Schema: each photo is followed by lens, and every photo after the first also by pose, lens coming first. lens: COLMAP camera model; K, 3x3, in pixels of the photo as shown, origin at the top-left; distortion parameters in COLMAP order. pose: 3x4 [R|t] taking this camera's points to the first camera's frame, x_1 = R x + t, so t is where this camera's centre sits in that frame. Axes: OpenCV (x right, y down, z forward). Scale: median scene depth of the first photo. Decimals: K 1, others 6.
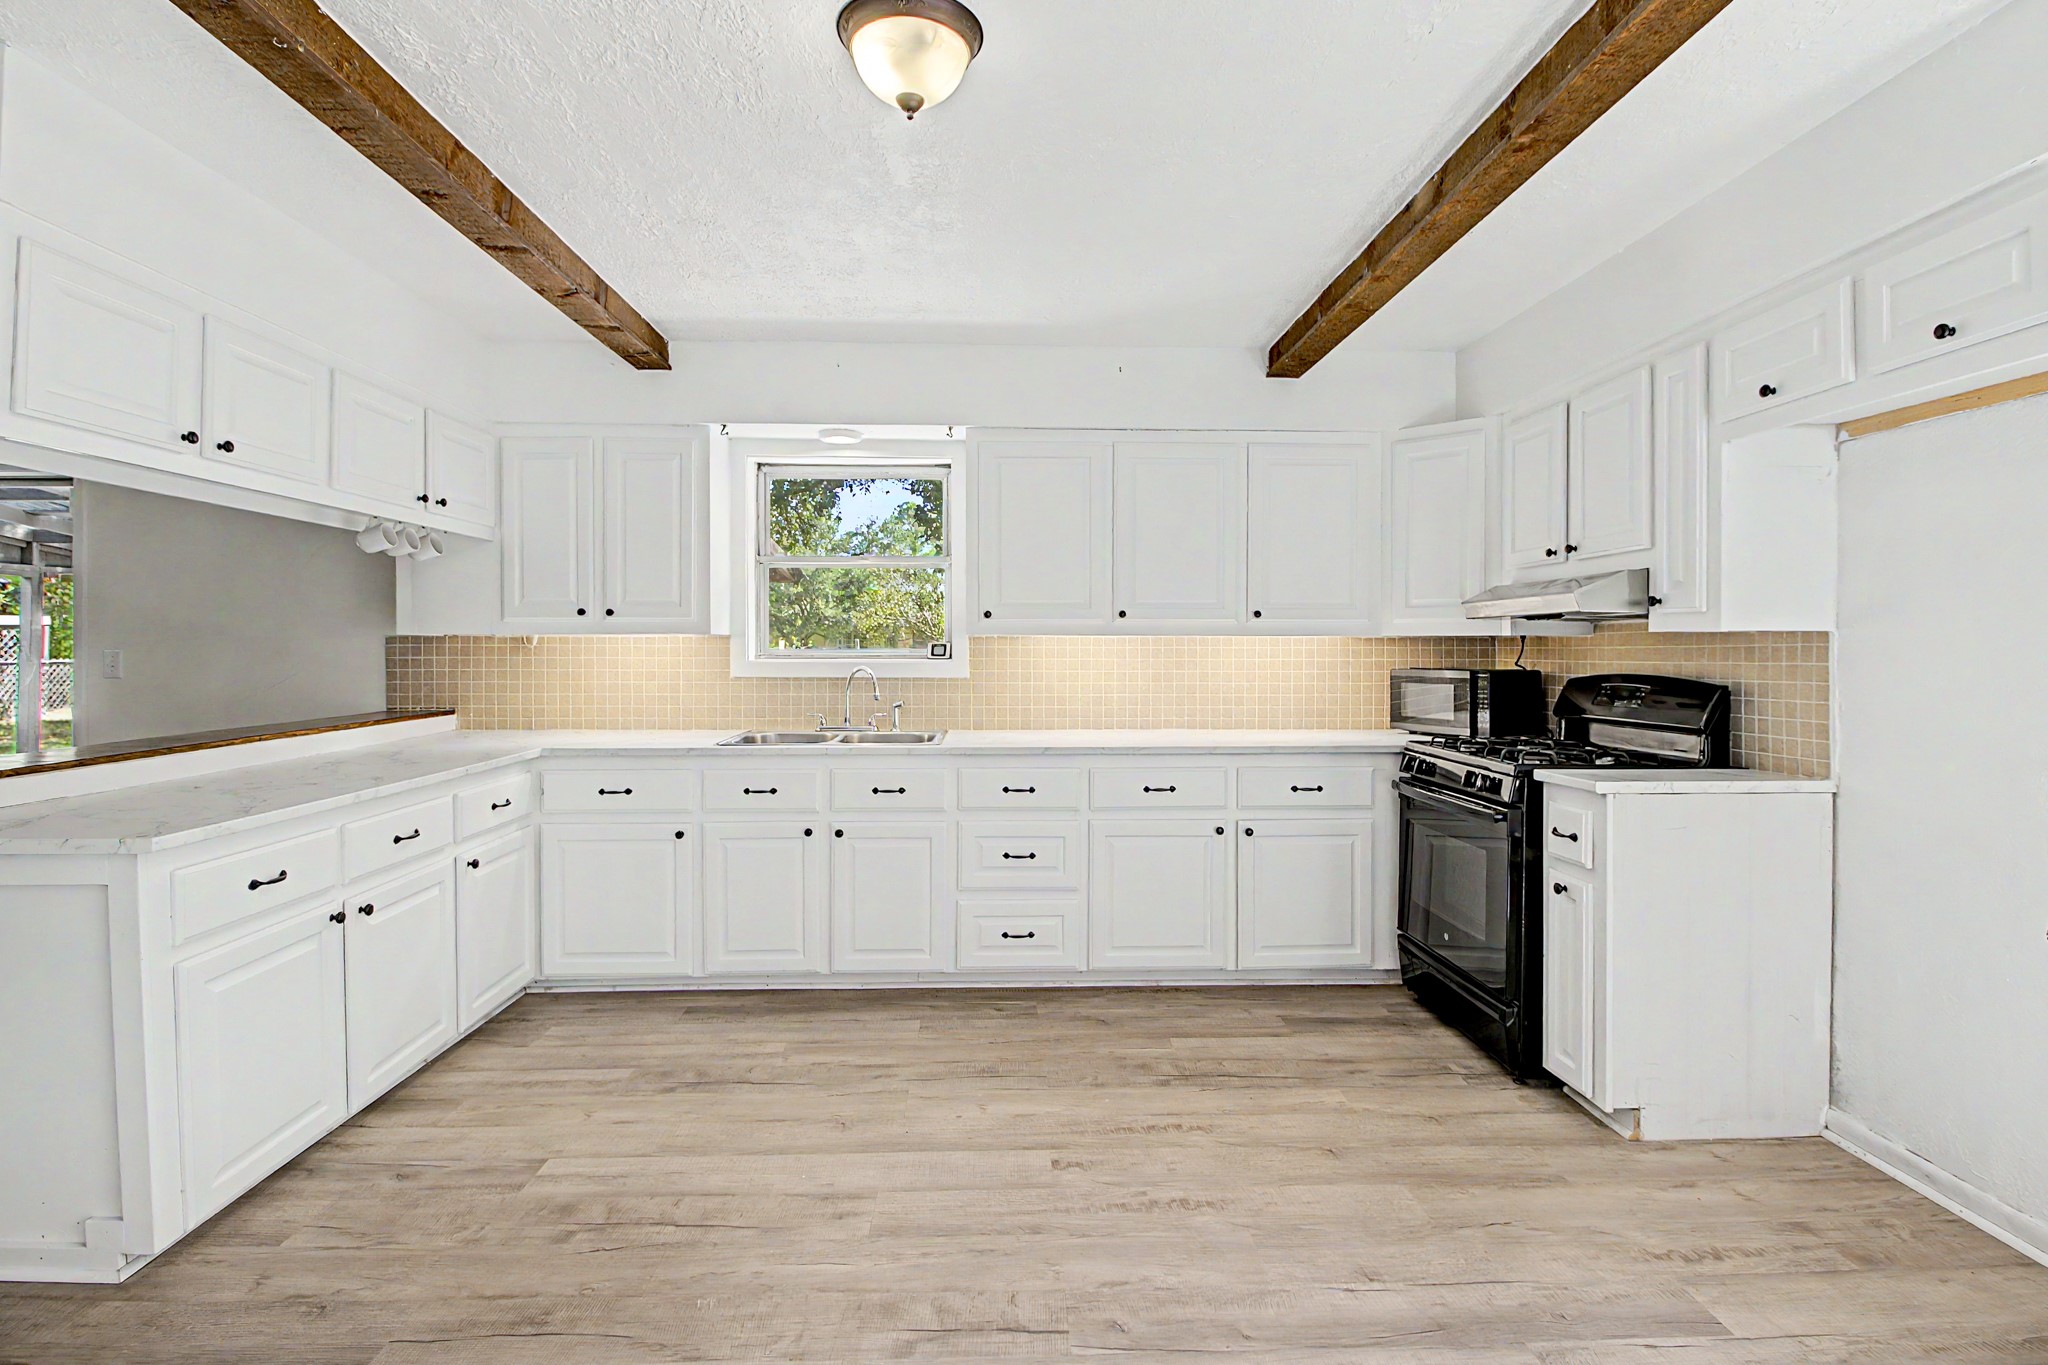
lens RADIAL K [[994.7, 0, 1028.4], [0, 994.7, 647.6], [0, 0, 1]] dist [0.002327, -0.015292]
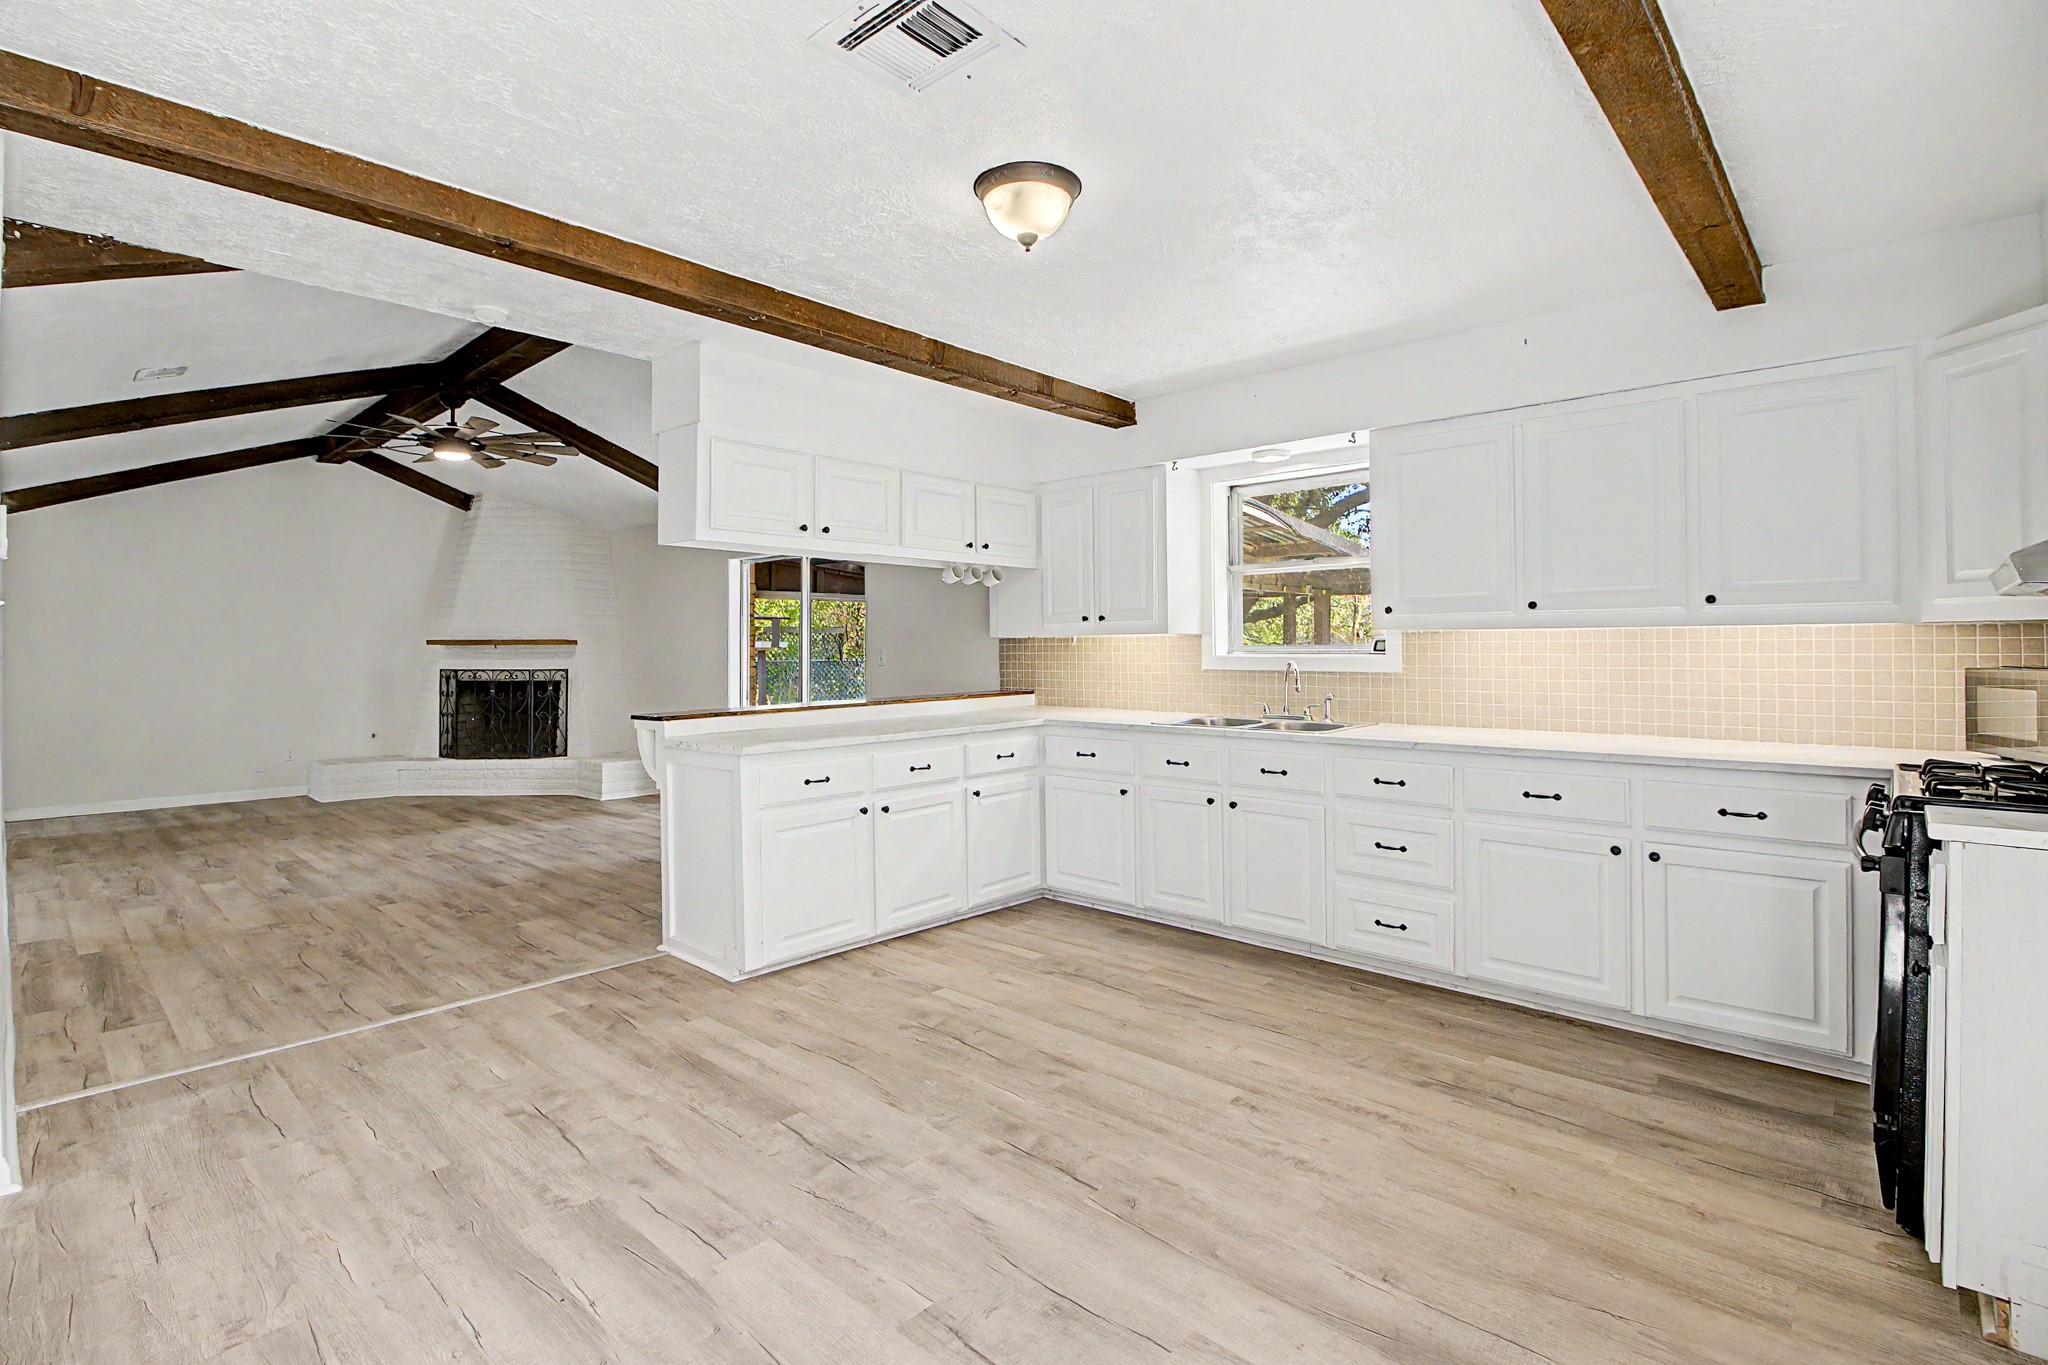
lens RADIAL K [[957.8, 0, 1021.6], [0, 957.8, 641.7], [0, 0, 1]] dist [0.000721, -0.013852]
pose [[0.710166, -0.009490, -0.703971, 0.419141], [0.006687, 0.999955, -0.006733, 0.003346], [0.704003, 0.000074, 0.710197, 0.039059]]
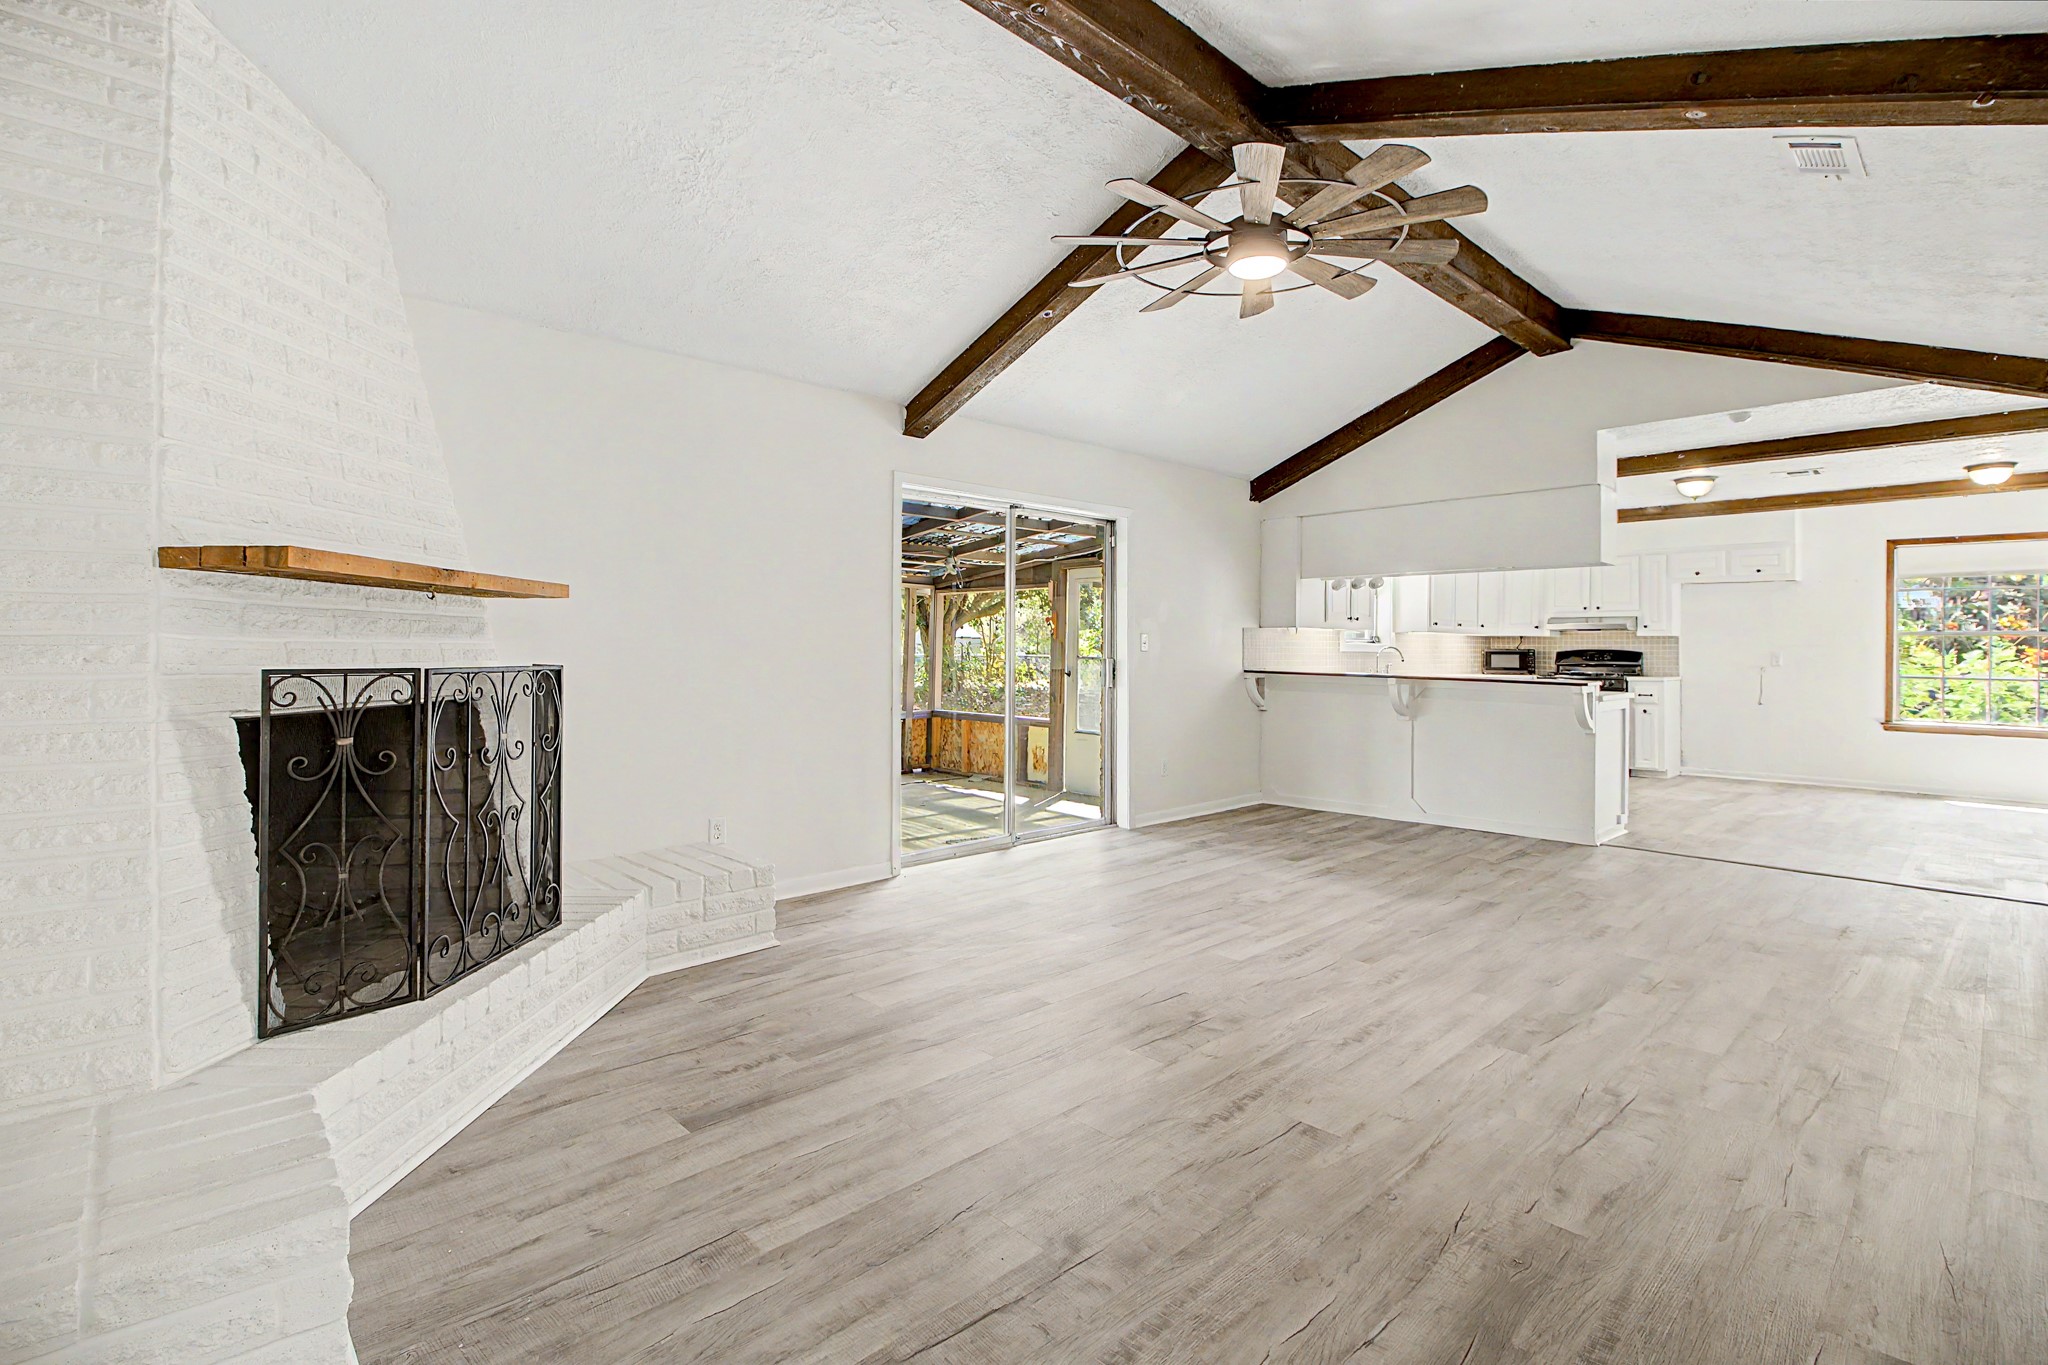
lens RADIAL K [[951.1, 0, 1026.9], [0, 951.1, 638.8], [0, 0, 1]] dist [-0.001500, -0.013516]
pose [[0.746718, 0.011358, 0.665044, -2.414889], [-0.007924, 0.999935, -0.008180, 0.029351], [-0.665094, 0.000838, 0.746760, -0.011625]]
